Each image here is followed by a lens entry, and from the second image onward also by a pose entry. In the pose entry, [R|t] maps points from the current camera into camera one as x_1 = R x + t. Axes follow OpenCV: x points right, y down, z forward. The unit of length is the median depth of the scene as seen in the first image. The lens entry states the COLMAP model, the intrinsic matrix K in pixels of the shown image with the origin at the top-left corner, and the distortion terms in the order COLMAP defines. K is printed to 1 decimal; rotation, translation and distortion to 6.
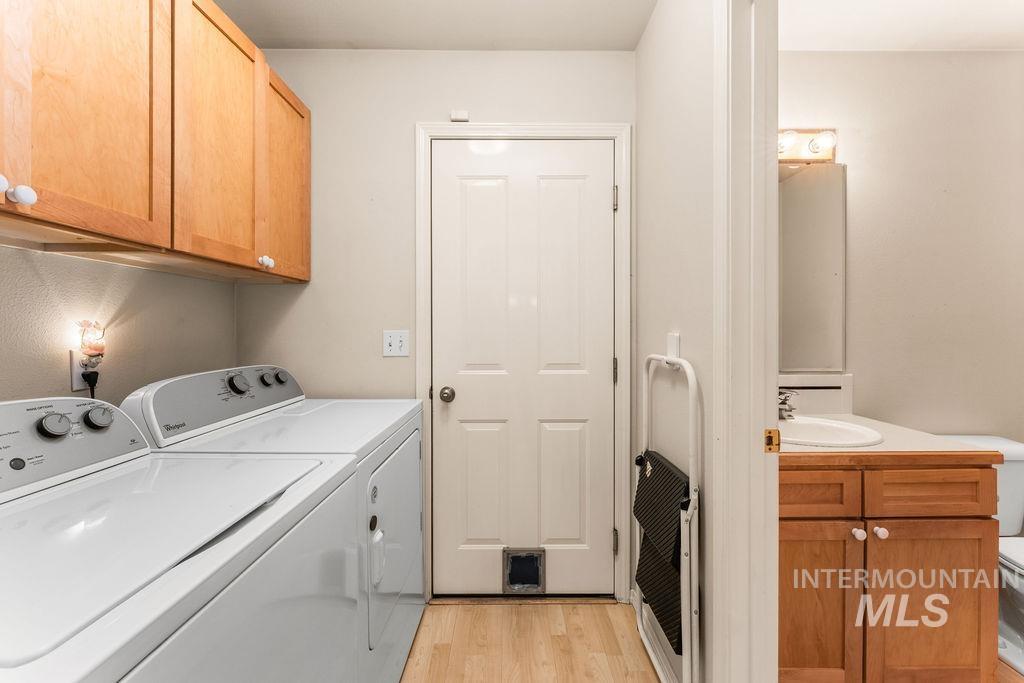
lens RADIAL K [[415.2, 0, 506.0], [0, 415.2, 340.2], [0, 0, 1]] dist [0.000967, -0.000635]
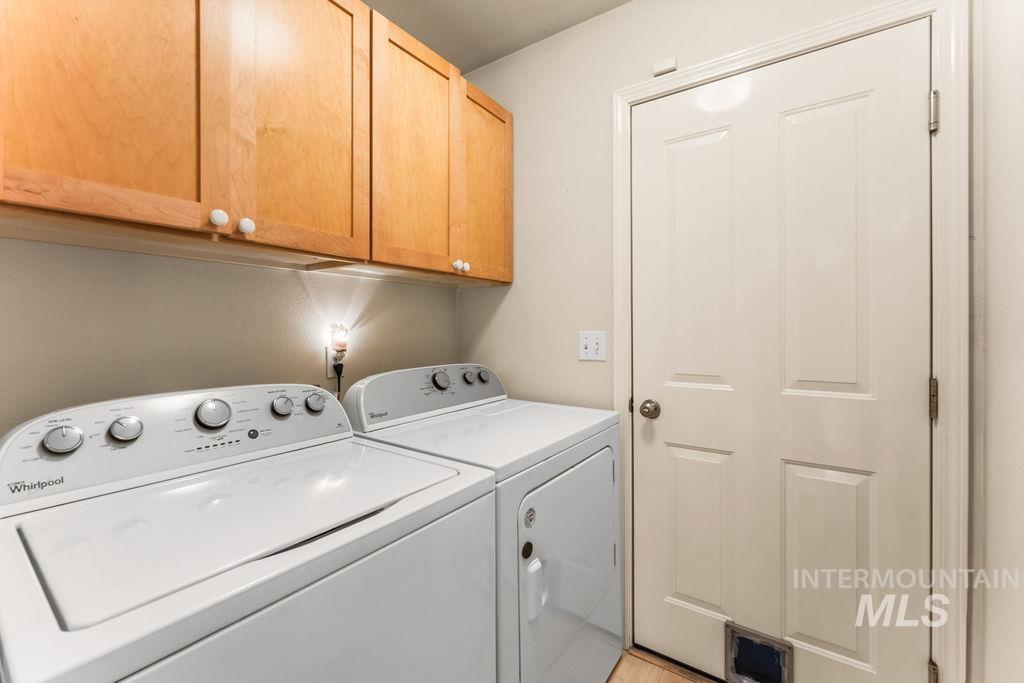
lens RADIAL K [[415.2, 0, 515.2], [0, 415.2, 336.3], [0, 0, 1]] dist [0.000967, -0.000635]
pose [[0.828027, 0.009305, -0.560610, 0.146722], [-0.015040, 0.999871, -0.005618, -0.008288], [0.560486, 0.013083, 0.828061, 0.241294]]
